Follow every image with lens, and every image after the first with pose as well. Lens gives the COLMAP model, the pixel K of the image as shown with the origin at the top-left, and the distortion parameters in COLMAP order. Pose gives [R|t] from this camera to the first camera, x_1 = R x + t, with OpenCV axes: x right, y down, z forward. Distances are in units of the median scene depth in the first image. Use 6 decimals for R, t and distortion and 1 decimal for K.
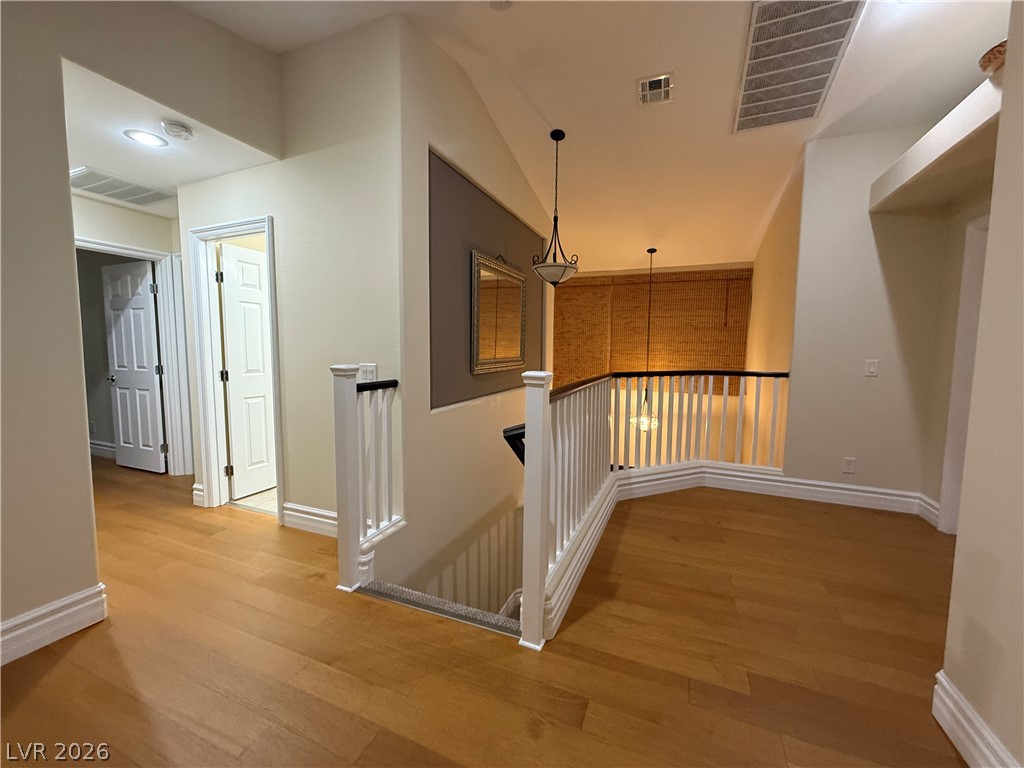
lens RADIAL K [[407.9, 0, 509.7], [0, 407.9, 383.8], [0, 0, 1]] dist [-0.000670, -0.000015]
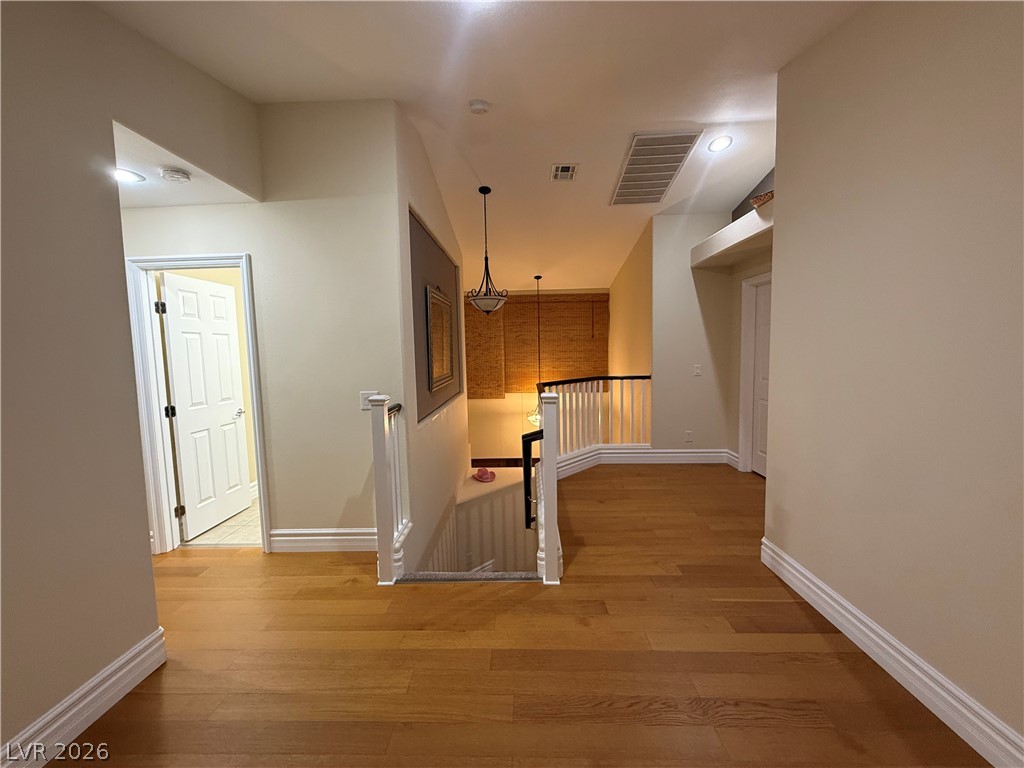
lens RADIAL K [[407.9, 0, 509.7], [0, 407.9, 383.8], [0, 0, 1]] dist [-0.000670, -0.000015]
pose [[0.932923, -0.060106, 0.355023, -0.334407], [0.061392, 0.998084, 0.007653, -0.048146], [-0.354803, 0.014656, 0.934826, -0.181752]]
